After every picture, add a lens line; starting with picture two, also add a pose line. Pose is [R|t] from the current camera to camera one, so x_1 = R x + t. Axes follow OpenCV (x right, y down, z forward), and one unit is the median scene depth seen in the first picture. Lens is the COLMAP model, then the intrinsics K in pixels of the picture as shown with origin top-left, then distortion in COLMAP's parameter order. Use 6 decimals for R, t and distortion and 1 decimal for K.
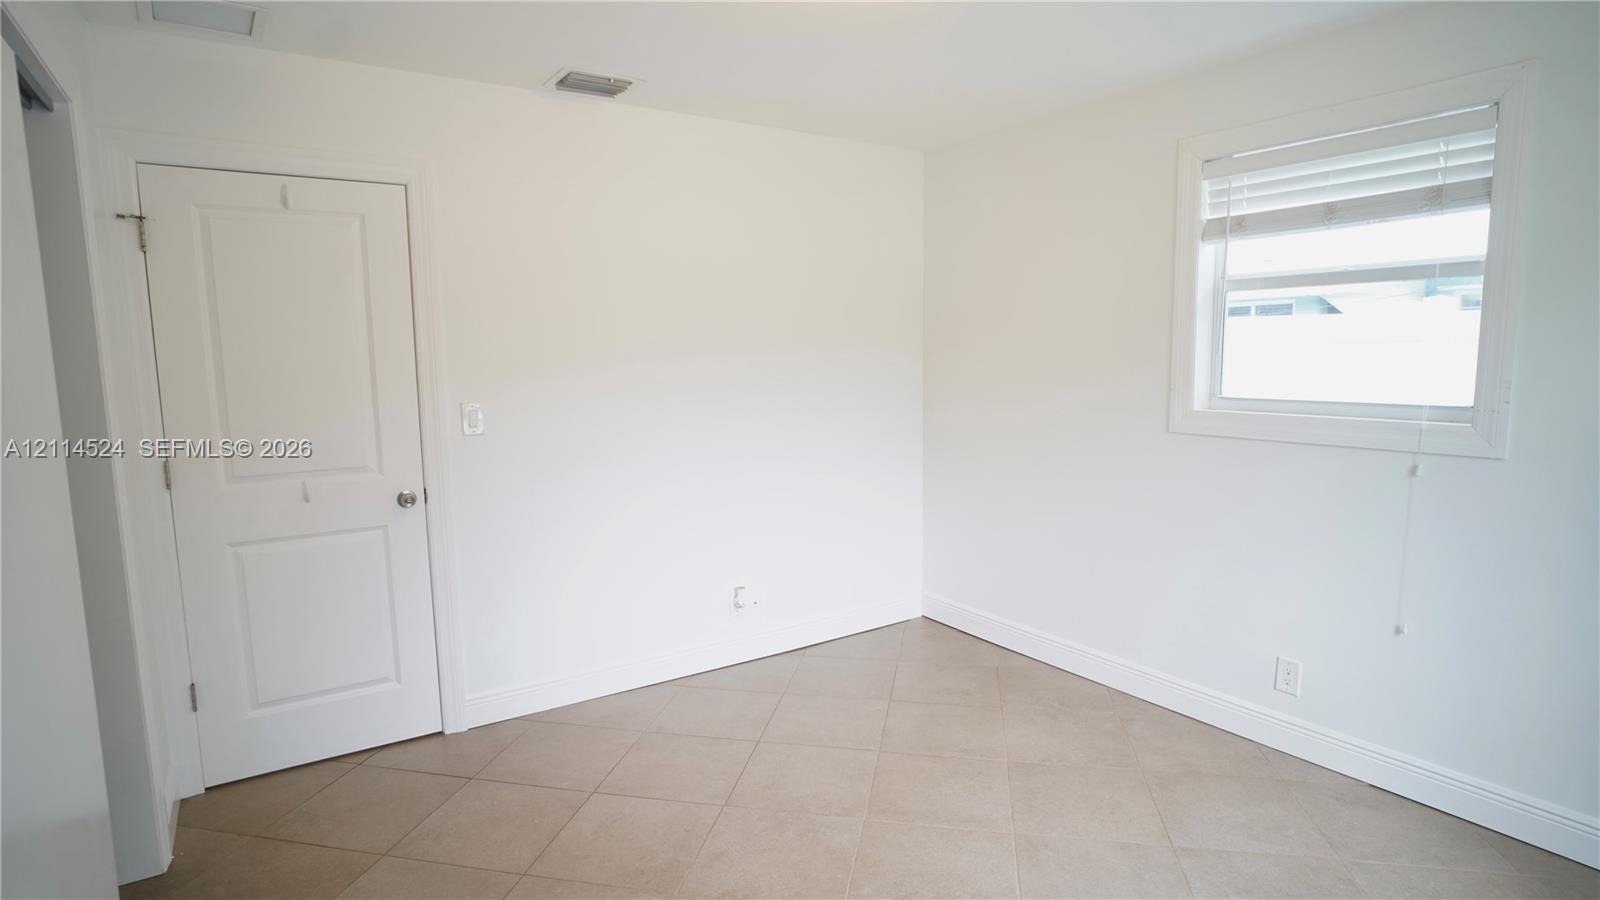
lens RADIAL K [[841.0, 0, 800.0], [0, 841.0, 450.0], [0, 0, 1]] dist [-0.027676, 0.000399]
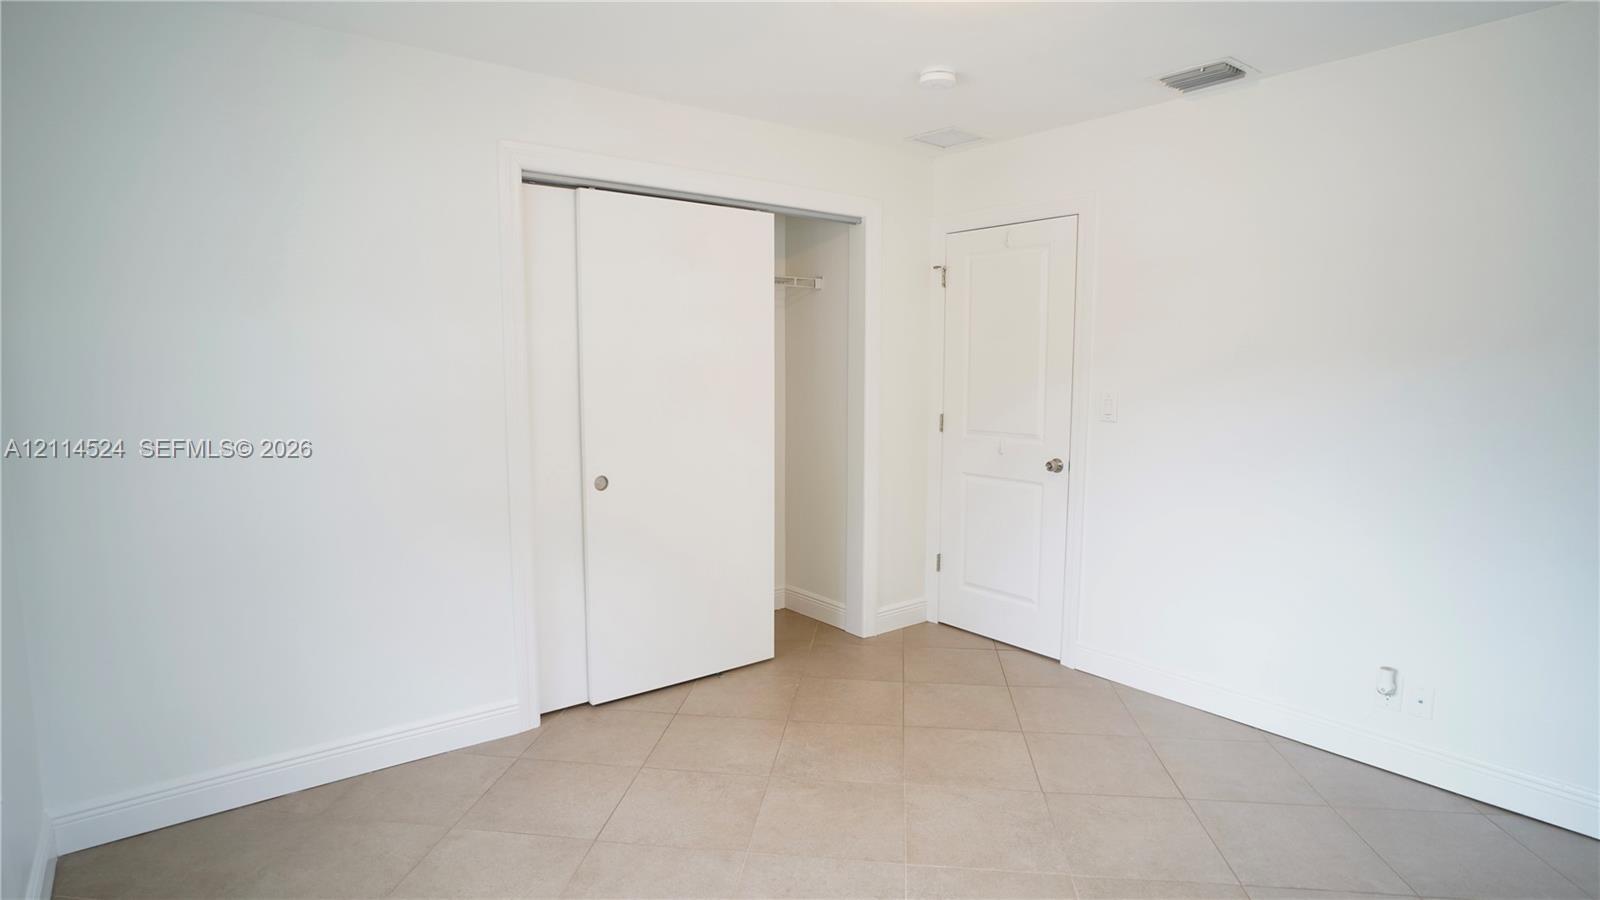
lens RADIAL K [[841.0, 0, 800.0], [0, 841.0, 450.0], [0, 0, 1]] dist [-0.027676, 0.000399]
pose [[0.079210, 0.120704, -0.989523, 0.765067], [-0.118461, 0.986748, 0.110883, -0.060651], [0.989794, 0.108437, 0.092460, 0.510847]]
